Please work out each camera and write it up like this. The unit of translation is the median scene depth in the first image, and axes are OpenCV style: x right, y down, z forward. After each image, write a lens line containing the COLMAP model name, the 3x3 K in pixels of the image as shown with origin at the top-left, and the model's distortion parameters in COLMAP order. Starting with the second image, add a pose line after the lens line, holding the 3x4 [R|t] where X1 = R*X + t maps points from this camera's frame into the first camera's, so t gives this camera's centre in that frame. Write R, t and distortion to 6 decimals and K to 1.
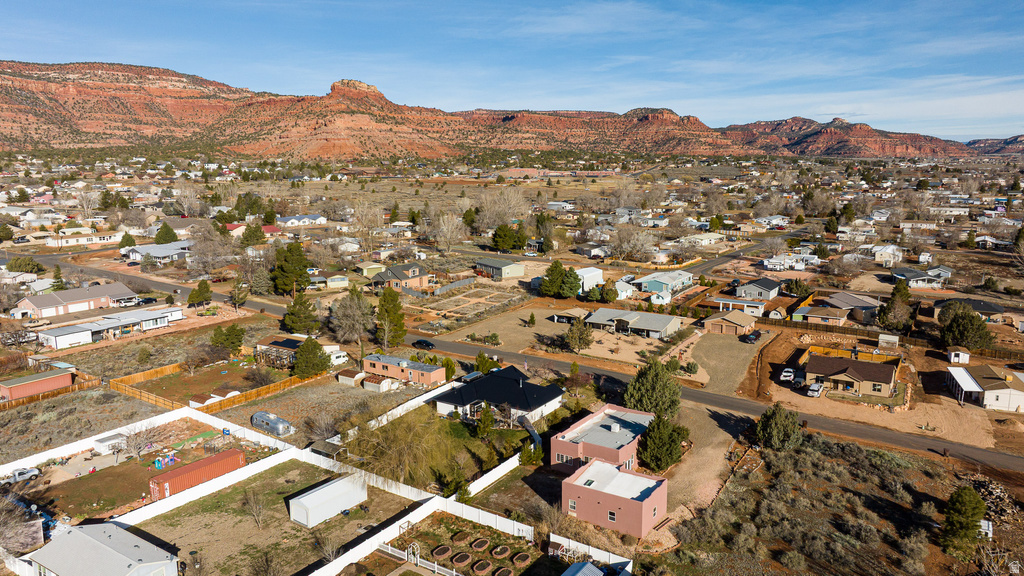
lens RADIAL K [[713.8, 0, 518.3], [0, 713.8, 287.3], [0, 0, 1]] dist [-0.014257, -0.000171]
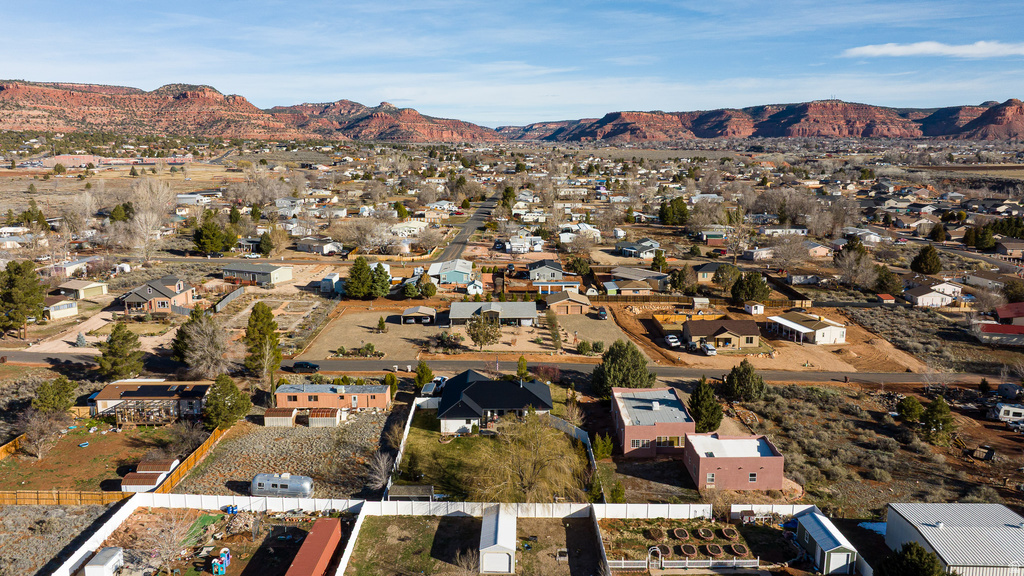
lens RADIAL K [[779.2, 0, 512.0], [0, 779.2, 288.0], [0, 0, 1]] dist [-0.015227, -0.002821]
pose [[0.832769, -0.095748, 0.545278, -0.289265], [0.092780, 0.995138, 0.033044, -0.012828], [-0.545790, 0.023073, 0.837604, 0.078889]]
